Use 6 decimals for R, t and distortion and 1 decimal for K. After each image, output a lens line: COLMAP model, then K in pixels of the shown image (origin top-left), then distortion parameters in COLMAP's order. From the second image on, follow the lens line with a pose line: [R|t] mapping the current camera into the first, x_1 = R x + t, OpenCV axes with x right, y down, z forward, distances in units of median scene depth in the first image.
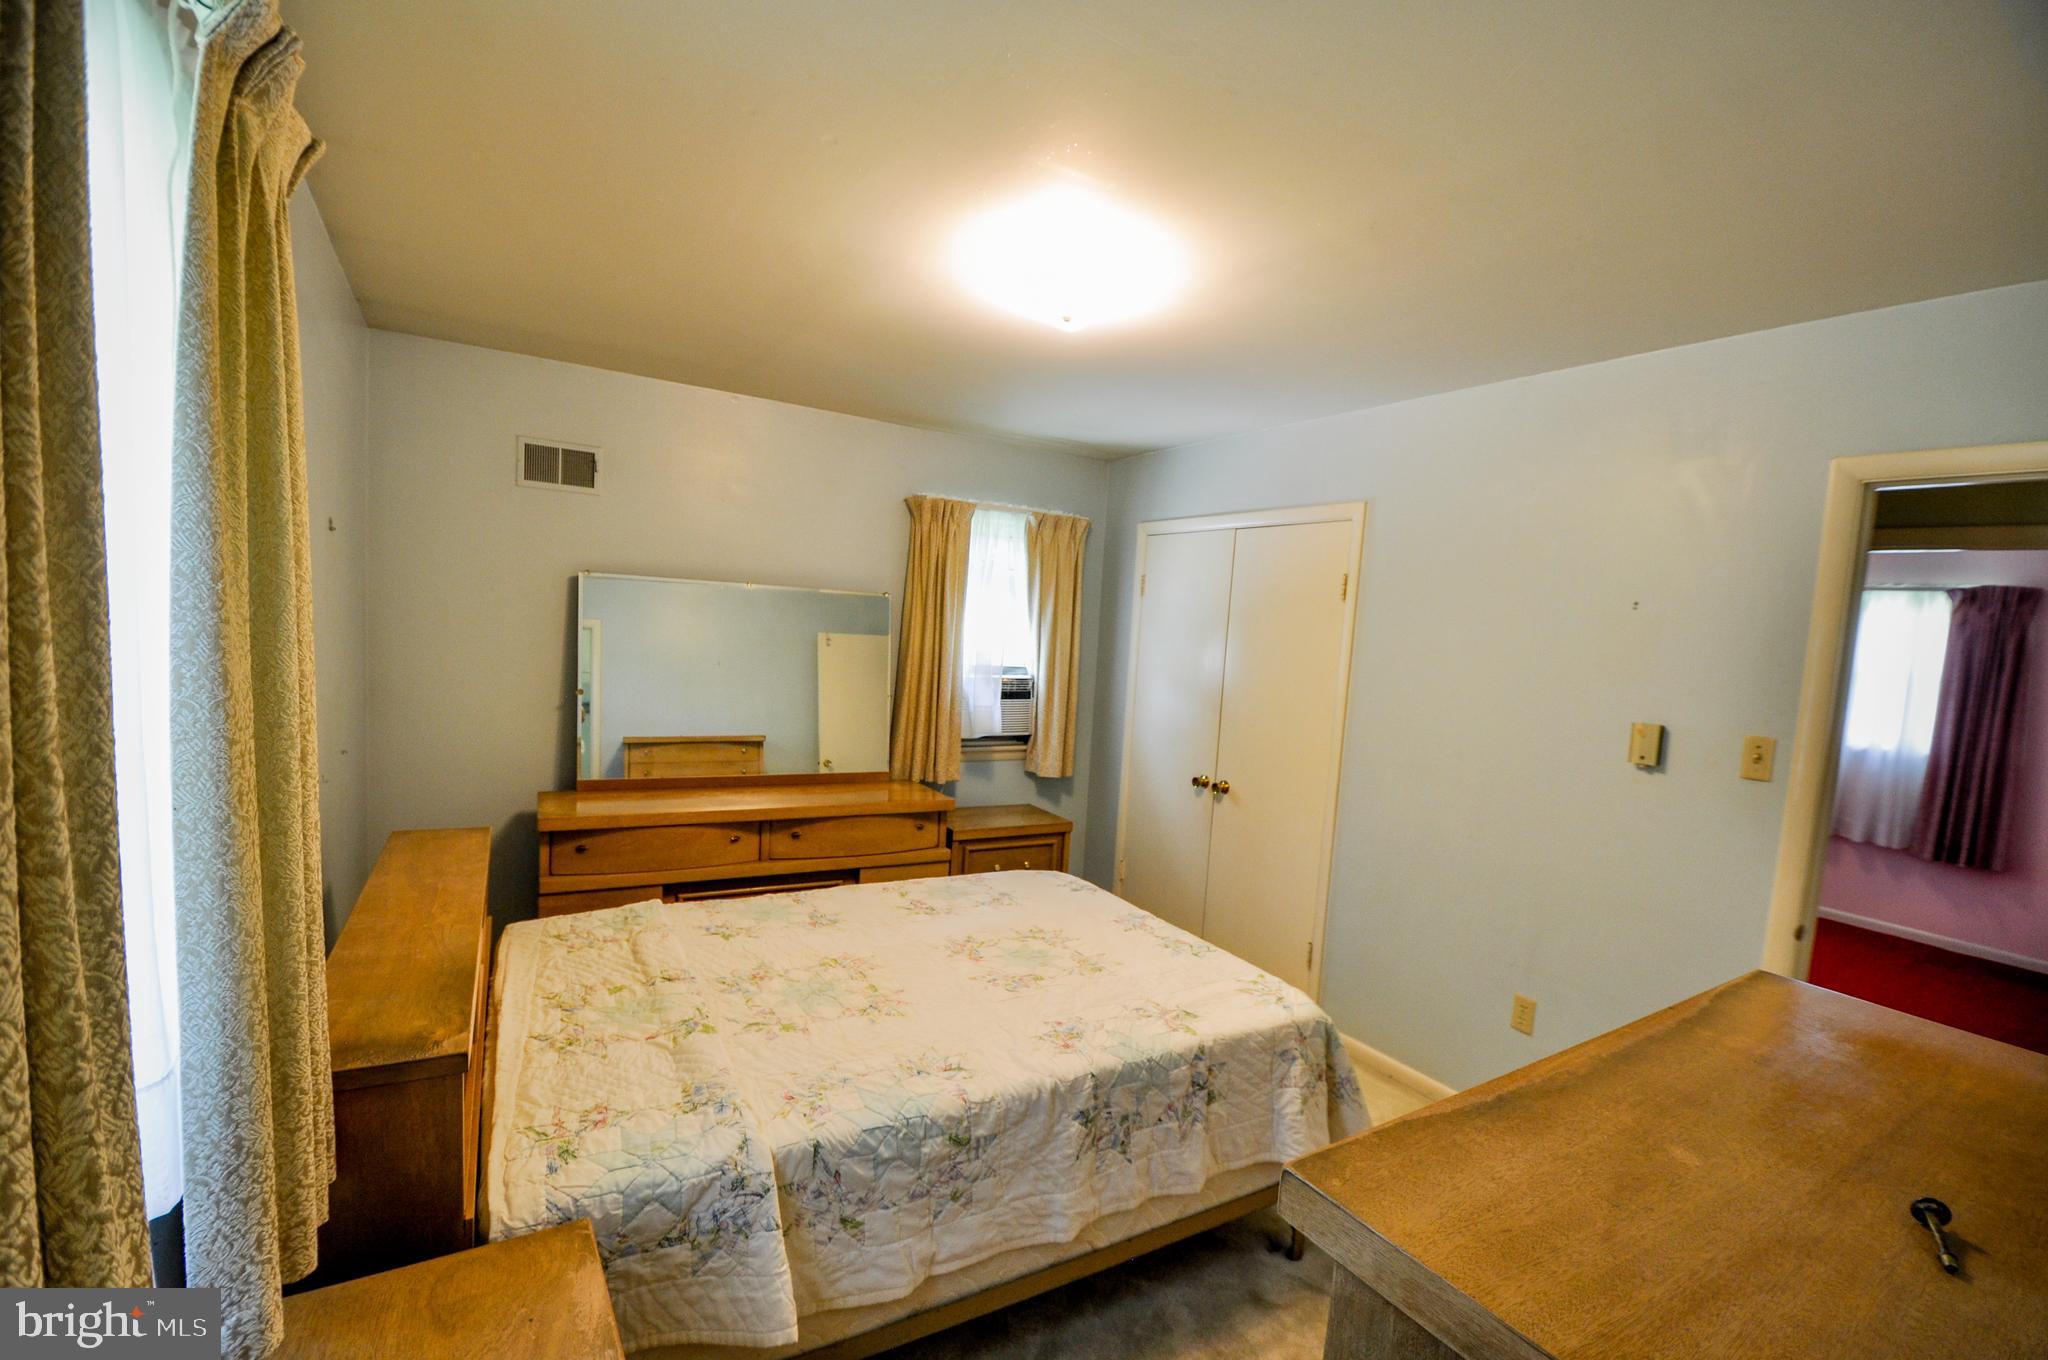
lens RADIAL K [[890.0, 0, 1022.0], [0, 890.0, 685.0], [0, 0, 1]] dist [-0.017408, -0.003230]
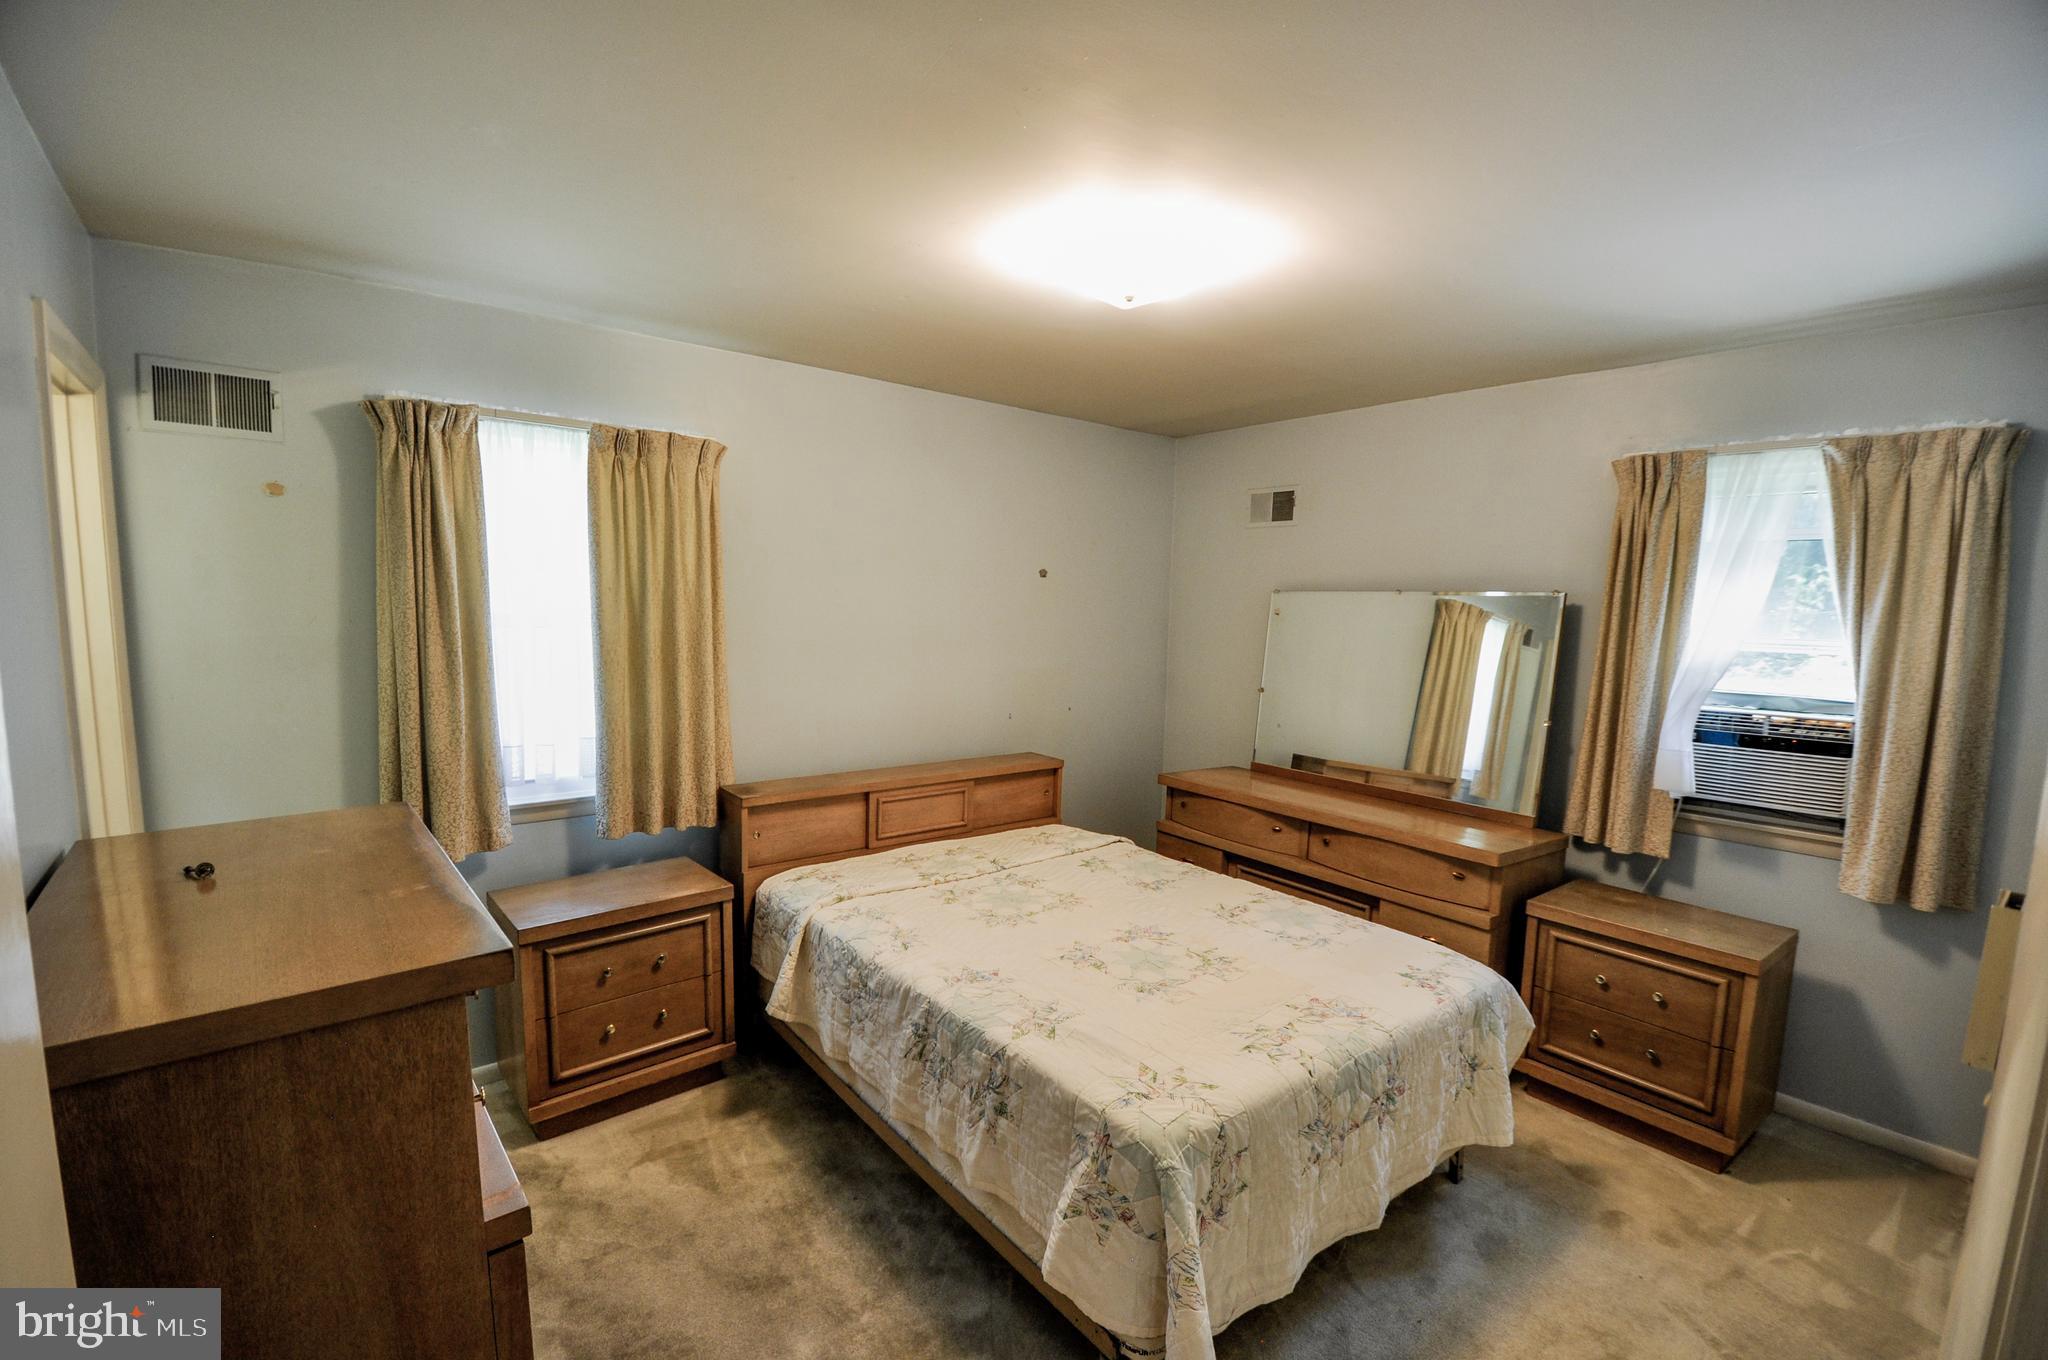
lens RADIAL K [[890.0, 0, 1022.9], [0, 890.0, 694.4], [0, 0, 1]] dist [-0.017408, -0.003230]
pose [[0.143848, 0.044825, -0.988584, 0.668605], [-0.084121, 0.995912, 0.032917, 0.001298], [0.986018, 0.078426, 0.147031, 0.511876]]
